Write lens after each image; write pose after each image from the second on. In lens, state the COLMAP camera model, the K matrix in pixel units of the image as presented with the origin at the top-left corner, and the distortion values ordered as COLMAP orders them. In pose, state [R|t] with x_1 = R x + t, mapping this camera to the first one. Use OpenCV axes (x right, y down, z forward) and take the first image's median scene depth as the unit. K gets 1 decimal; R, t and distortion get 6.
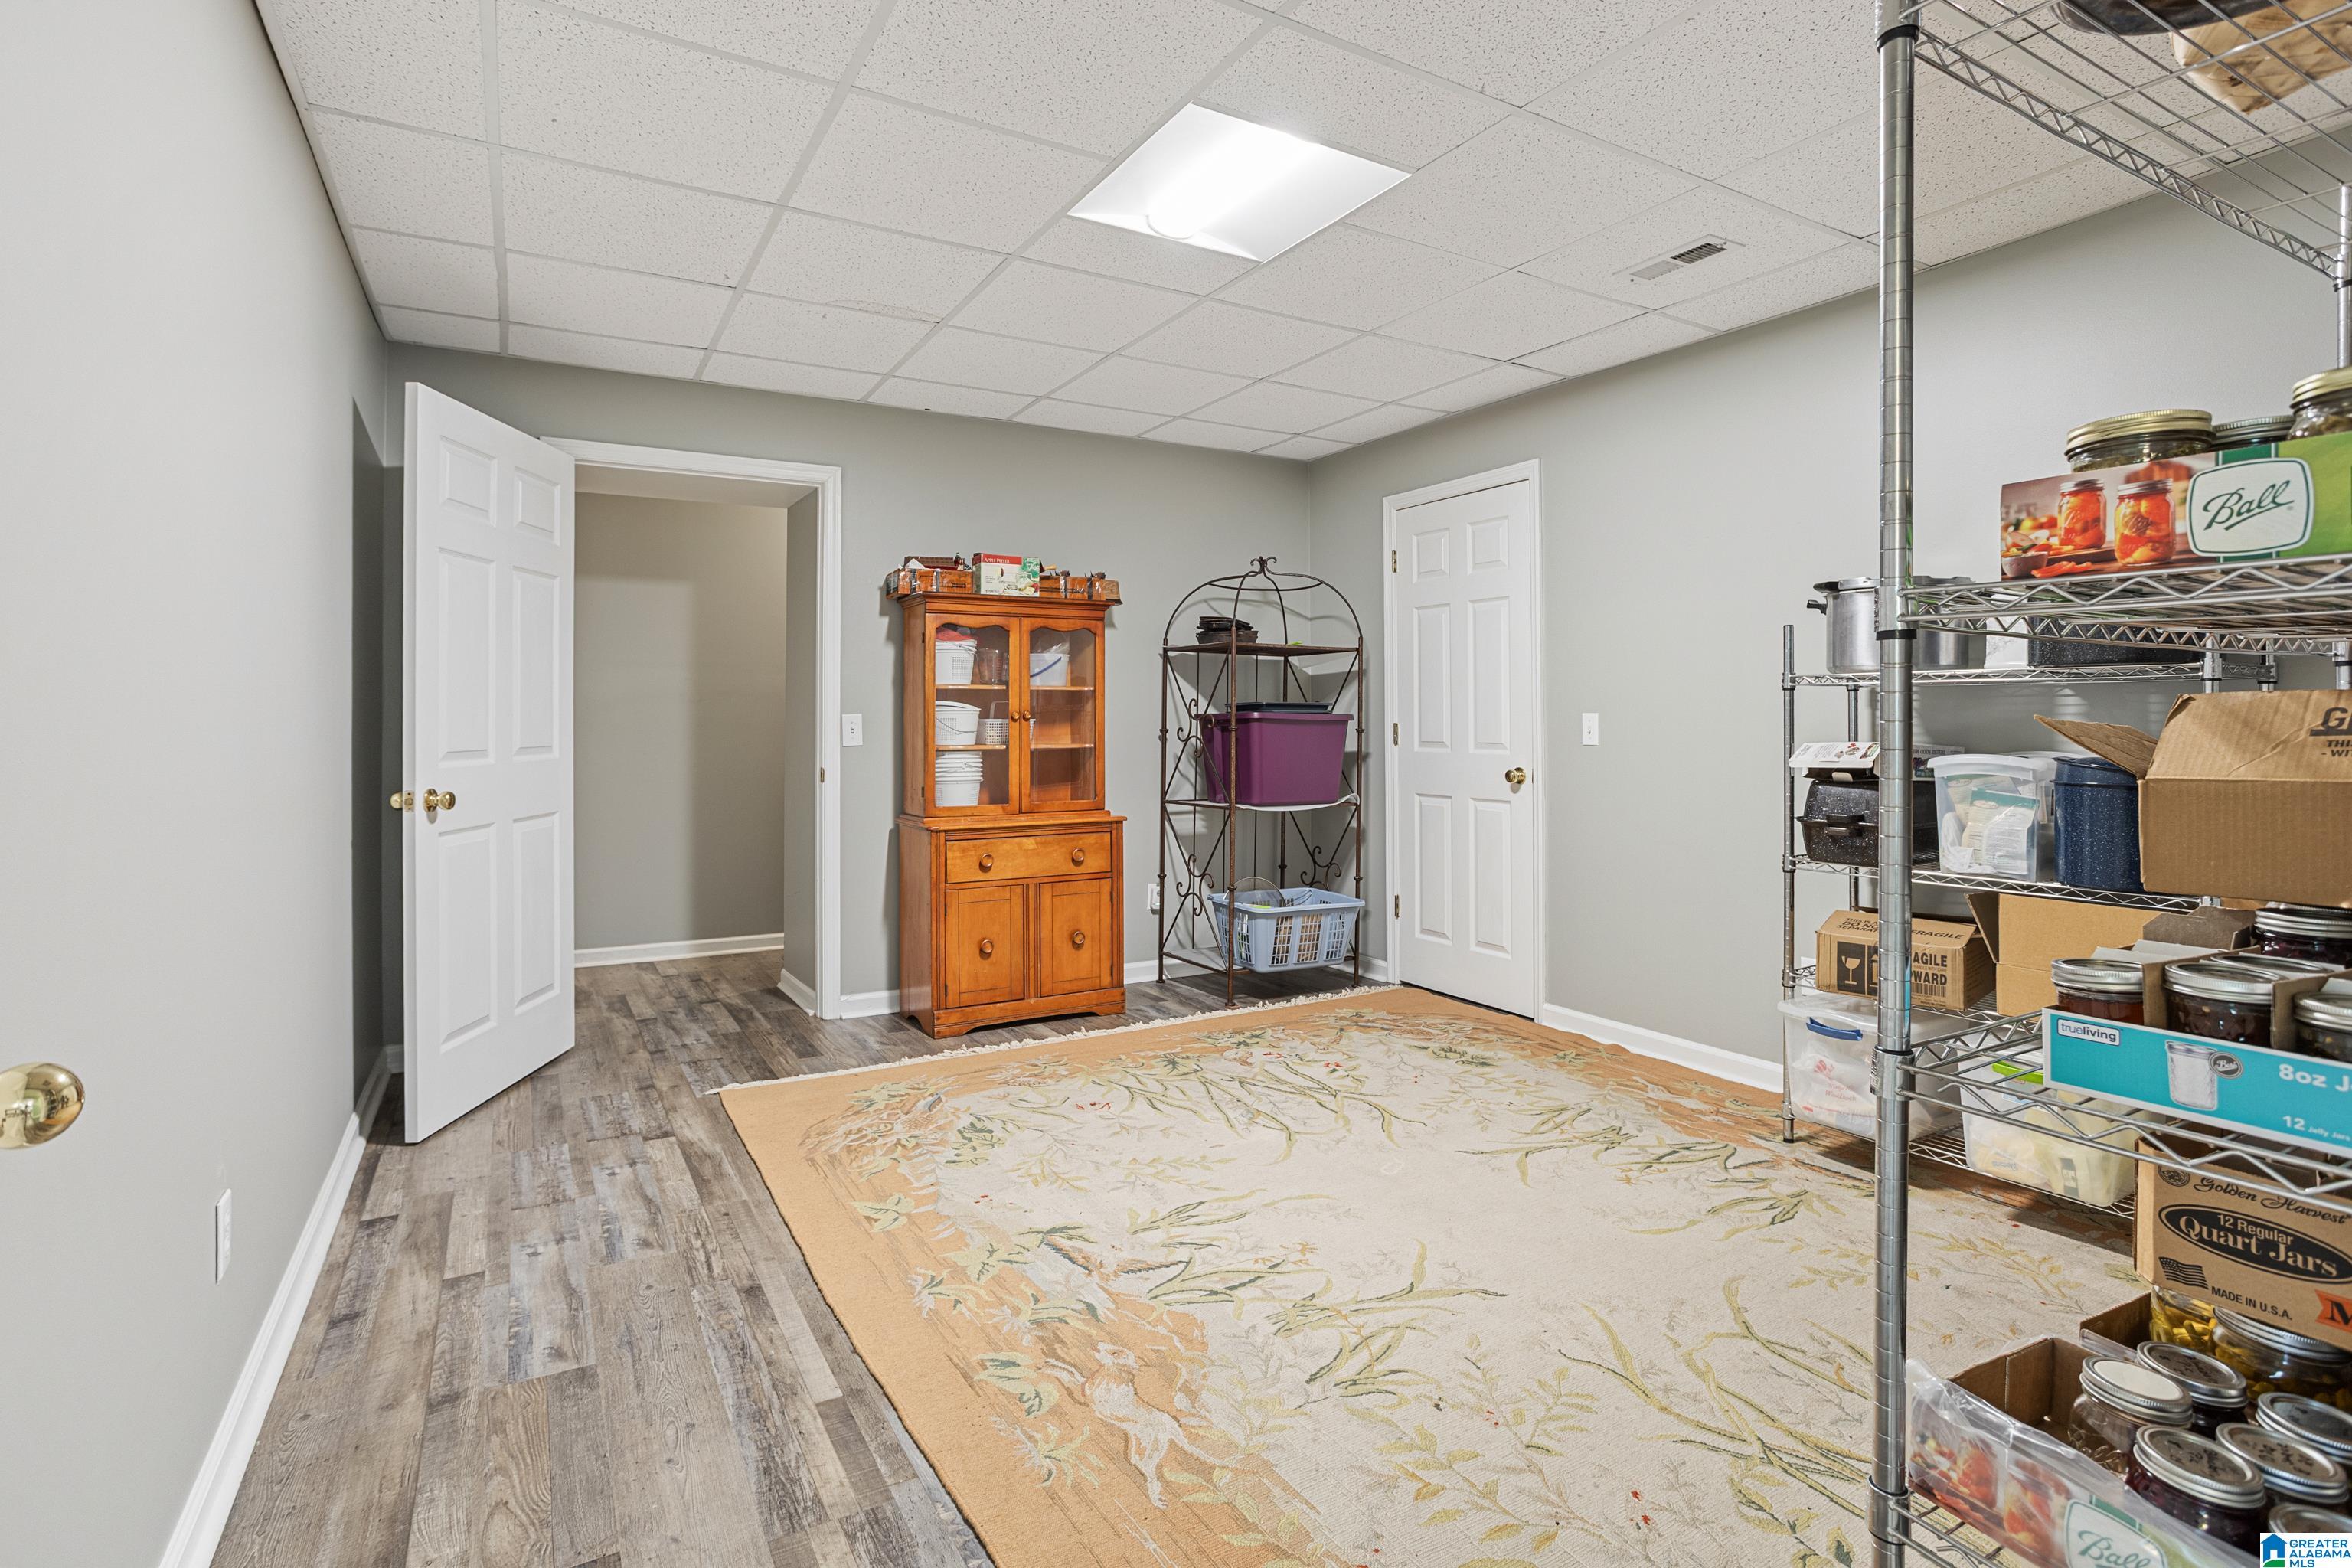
lens RADIAL K [[1149.3, 0, 1162.9], [0, 1149.3, 750.7], [0, 0, 1]] dist [-0.045446, 0.034064]
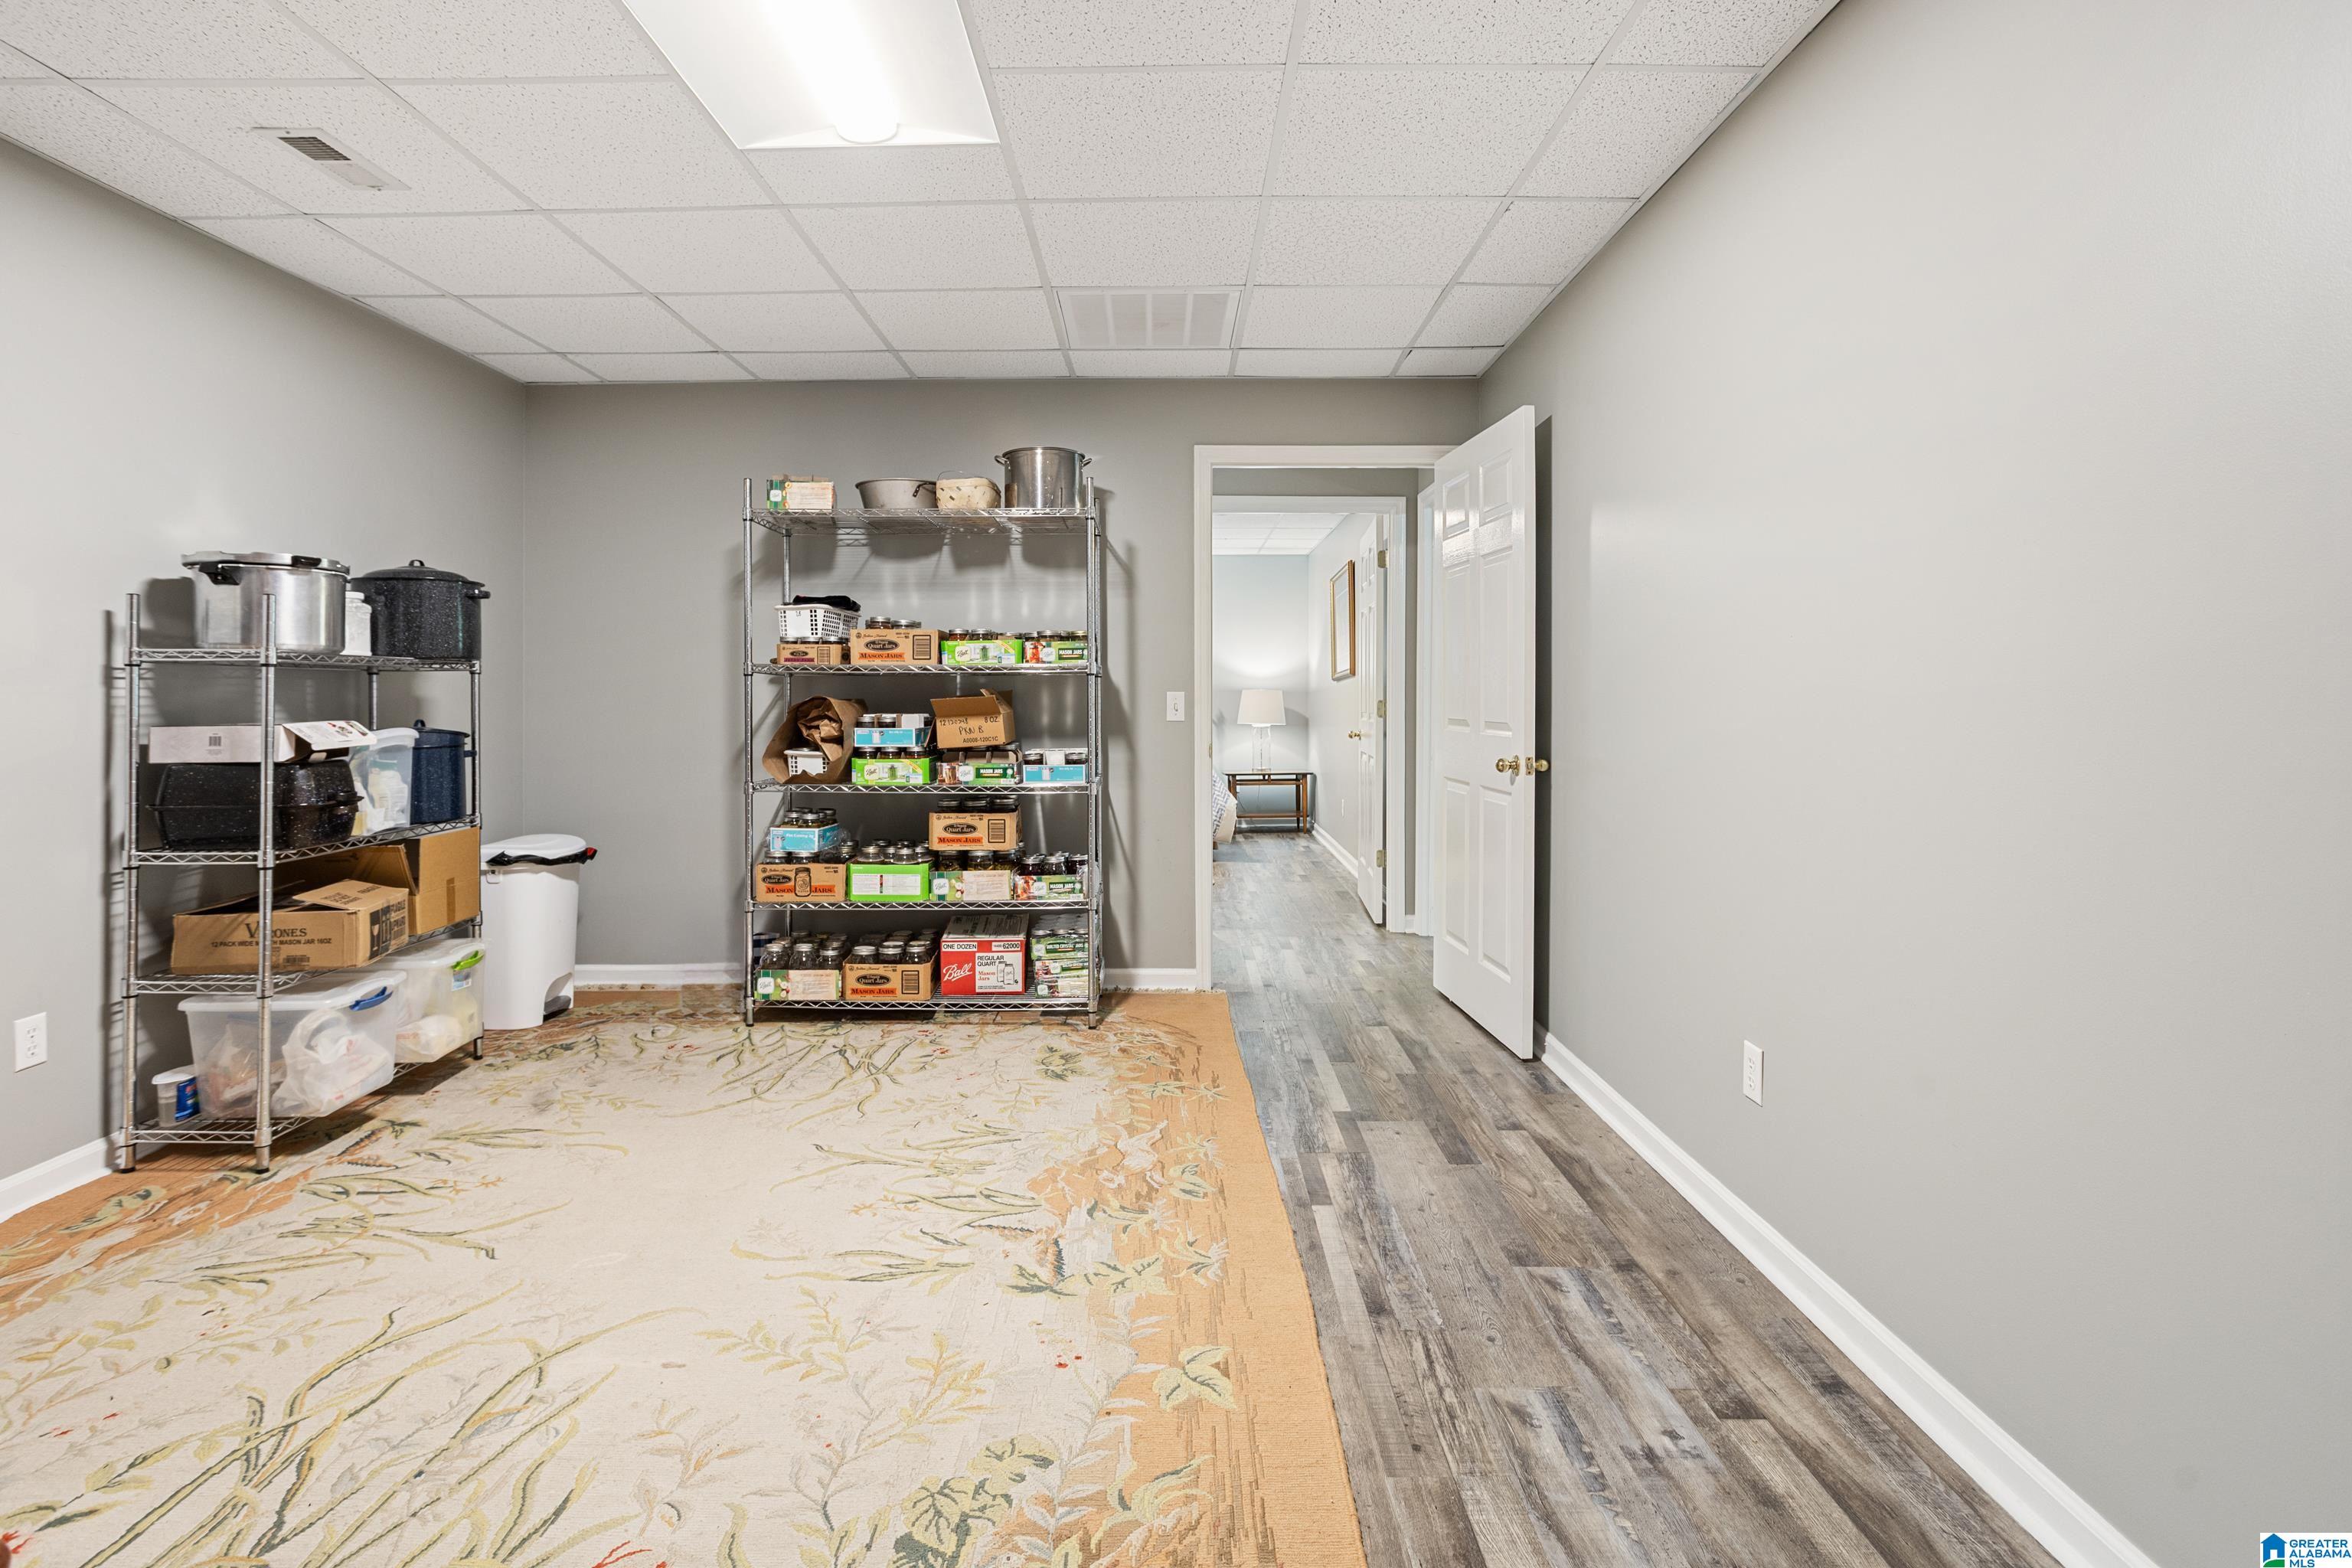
lens RADIAL K [[1149.3, 0, 1162.9], [0, 1149.3, 750.7], [0, 0, 1]] dist [-0.045446, 0.034064]
pose [[-0.863915, -0.017832, 0.503322, -0.638149], [0.018599, 0.997562, 0.067267, -0.040547], [-0.503294, 0.067474, -0.861477, 1.770767]]
